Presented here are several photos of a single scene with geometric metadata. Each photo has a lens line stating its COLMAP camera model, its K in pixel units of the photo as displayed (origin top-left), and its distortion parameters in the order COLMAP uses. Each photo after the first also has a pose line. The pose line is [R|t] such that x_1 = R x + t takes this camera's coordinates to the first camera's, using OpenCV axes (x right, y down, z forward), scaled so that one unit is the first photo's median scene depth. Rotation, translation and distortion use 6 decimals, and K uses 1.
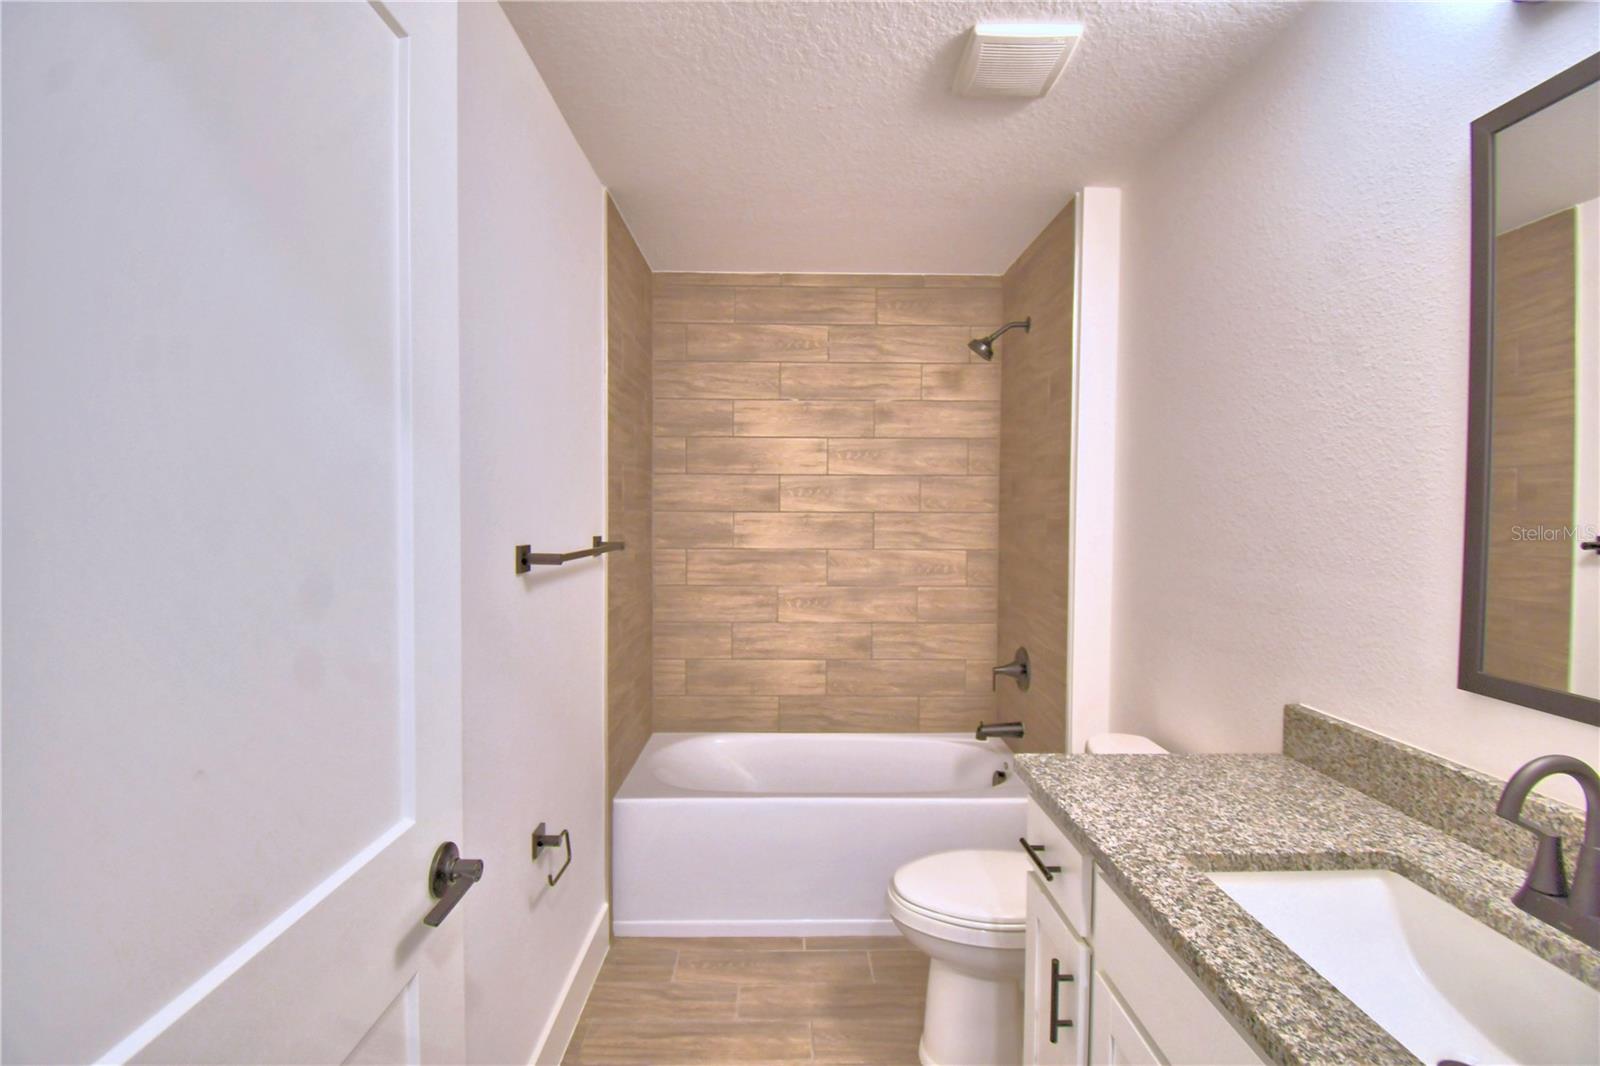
lens RADIAL K [[710.2, 0, 793.0], [0, 710.2, 530.0], [0, 0, 1]] dist [0.022286, -0.027965]
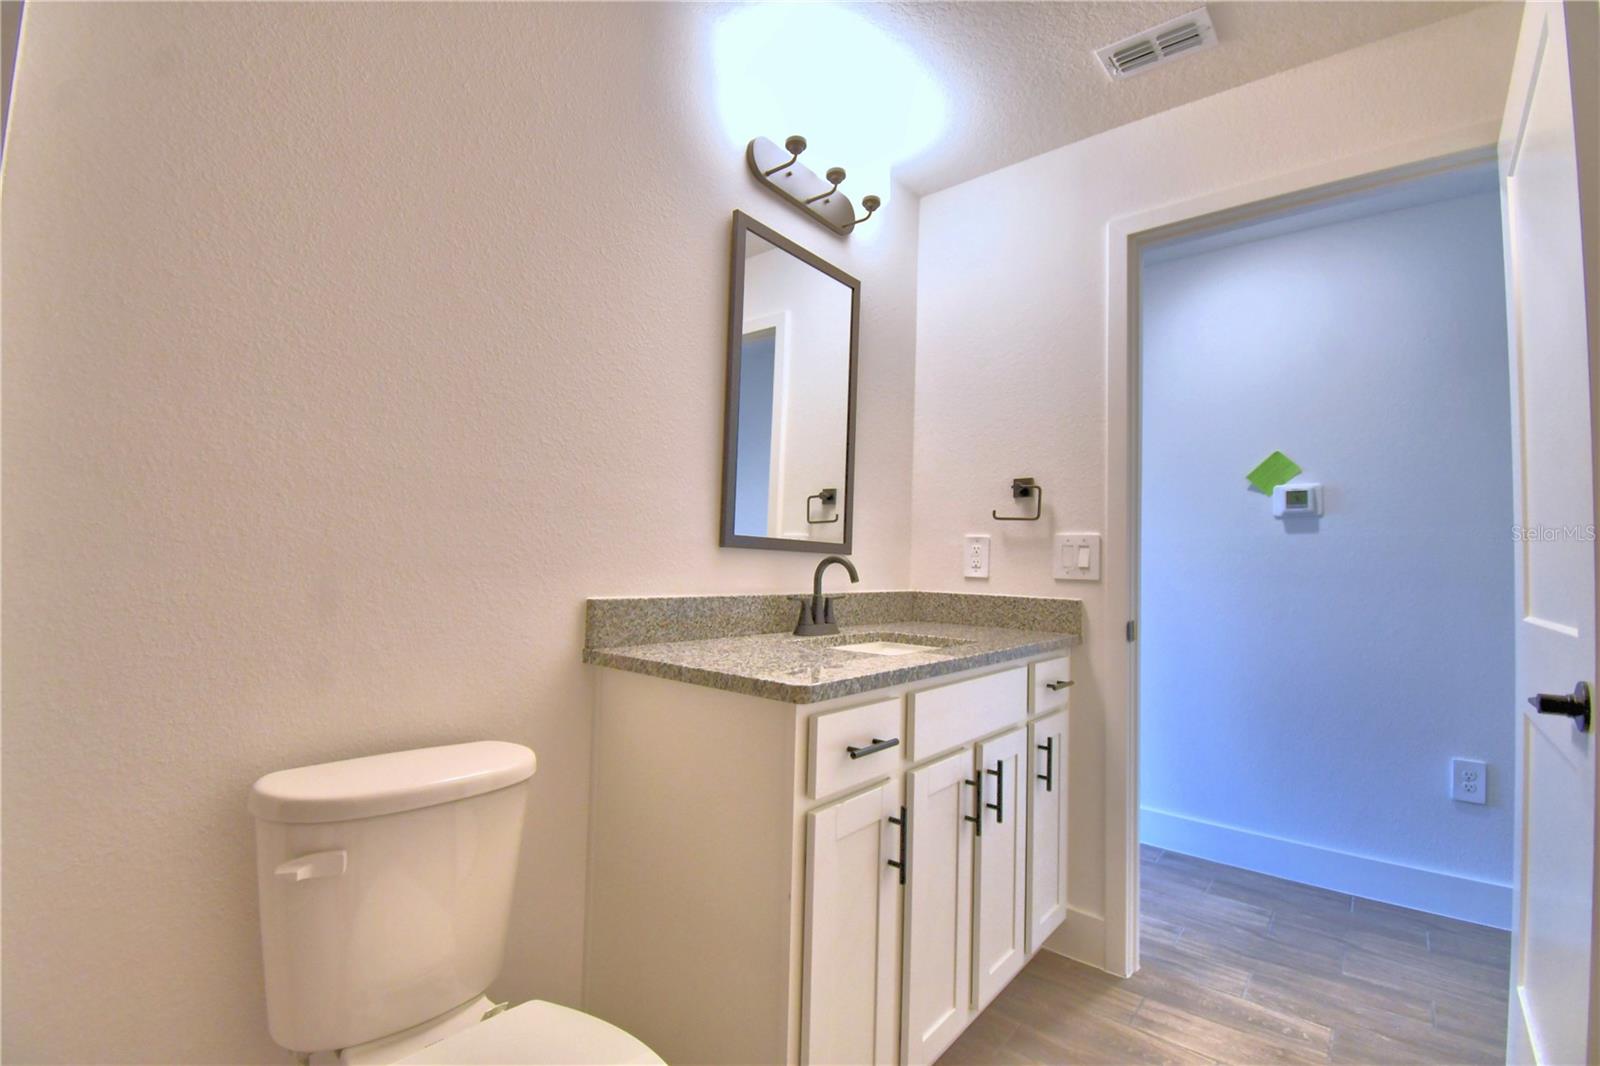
lens RADIAL K [[700.9, 0, 794.3], [0, 700.9, 535.4], [0, 0, 1]] dist [0.021205, -0.026951]
pose [[-0.752848, 0.000818, 0.658194, -0.094388], [-0.016707, 0.999653, -0.020351, 0.089909], [-0.657983, -0.026317, -0.752573, 0.832399]]
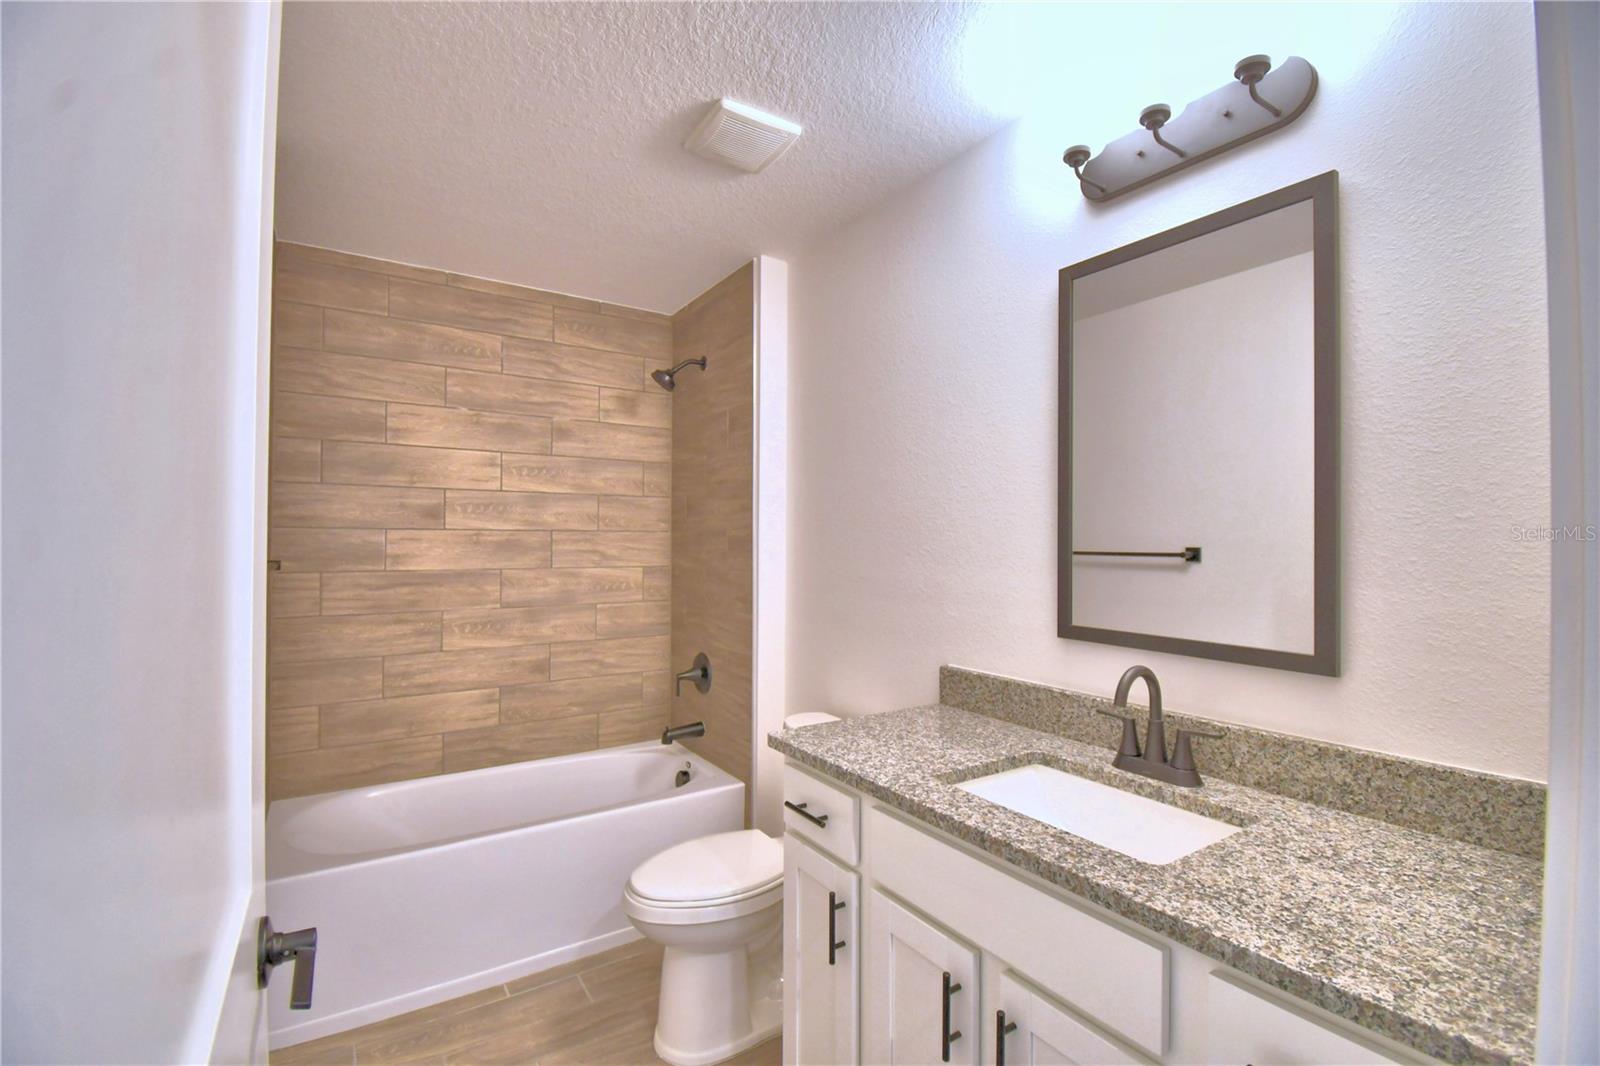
lens RADIAL K [[692.1, 0, 794.0], [0, 692.1, 529.4], [0, 0, 1]] dist [0.019804, -0.025952]
pose [[0.849725, 0.007240, 0.527176, -0.130350], [0.013787, 0.999259, -0.035946, 0.015080], [-0.527045, 0.037812, 0.848996, 0.009704]]
